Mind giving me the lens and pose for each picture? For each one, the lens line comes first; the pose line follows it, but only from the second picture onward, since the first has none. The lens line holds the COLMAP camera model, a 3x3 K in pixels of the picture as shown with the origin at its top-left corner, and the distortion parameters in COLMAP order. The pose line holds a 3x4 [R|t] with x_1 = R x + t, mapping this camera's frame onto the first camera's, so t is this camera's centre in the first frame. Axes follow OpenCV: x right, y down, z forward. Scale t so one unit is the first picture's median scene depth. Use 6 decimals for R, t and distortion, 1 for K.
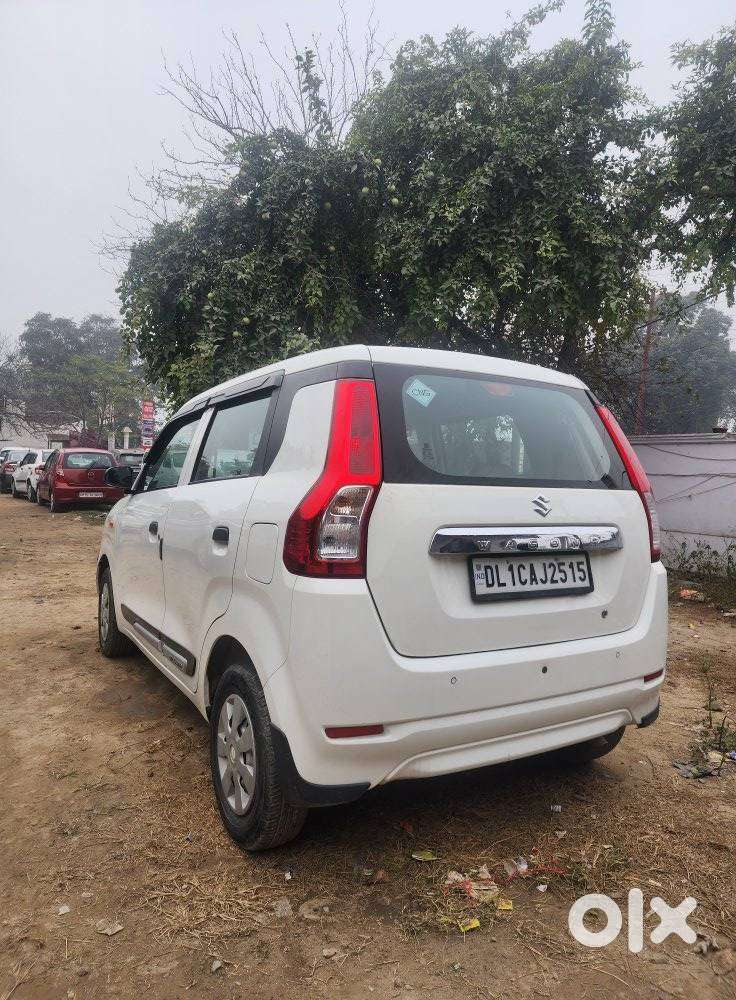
lens RADIAL K [[634.4, 0, 360.4], [0, 634.4, 491.9], [0, 0, 1]] dist [0.061365, -0.050325]
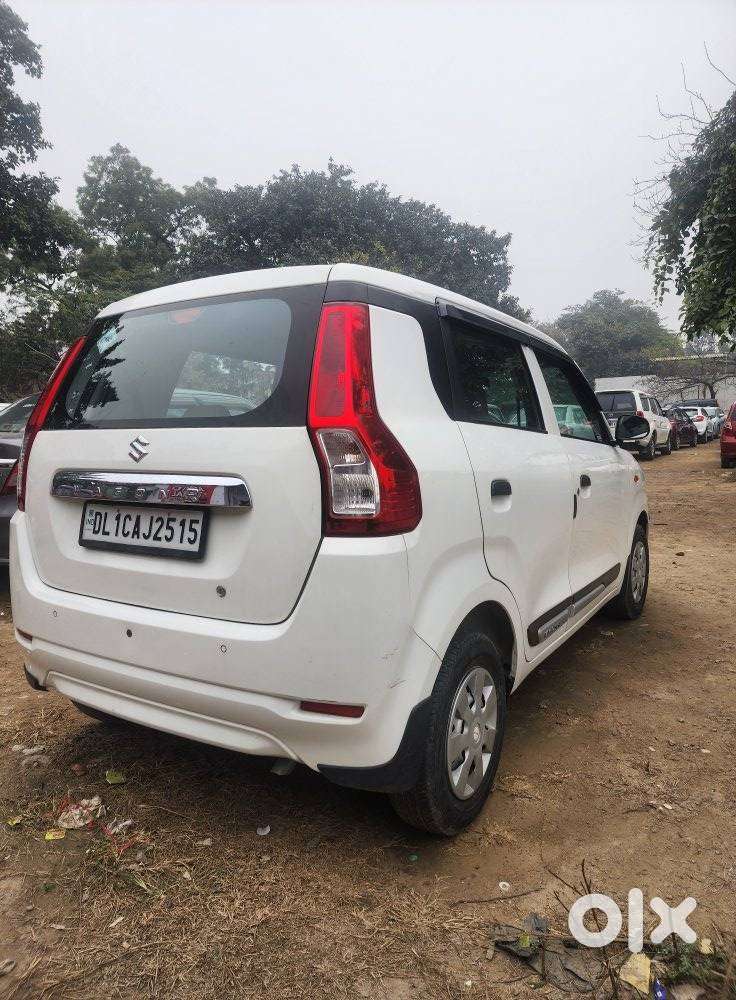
lens RADIAL K [[634.4, 0, 369.8], [0, 634.4, 489.3], [0, 0, 1]] dist [0.061365, -0.050325]
pose [[0.492636, 0.037056, -0.869446, 1.189690], [0.018292, 0.998431, 0.052918, 0.035297], [0.870043, -0.041974, 0.491185, 0.837752]]
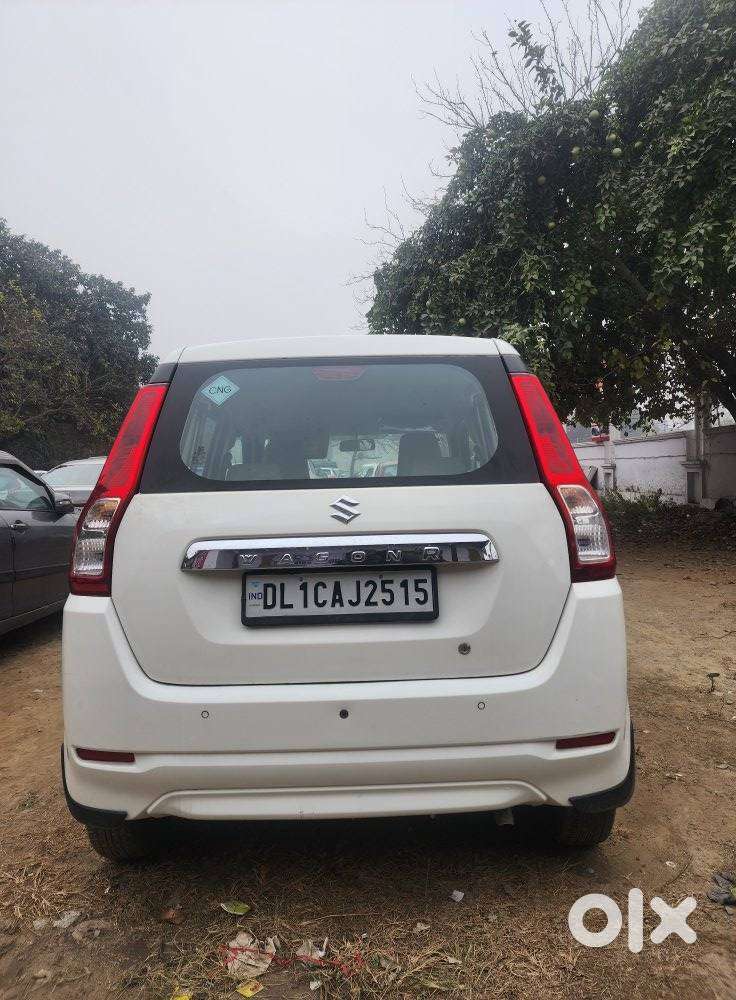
lens RADIAL K [[634.4, 0, 369.1], [0, 634.4, 491.8], [0, 0, 1]] dist [0.061365, -0.050325]
pose [[0.869546, -0.050529, -0.491260, 0.706049], [0.048796, 0.998675, -0.016350, 0.012950], [0.491435, -0.009755, 0.870860, 0.307013]]
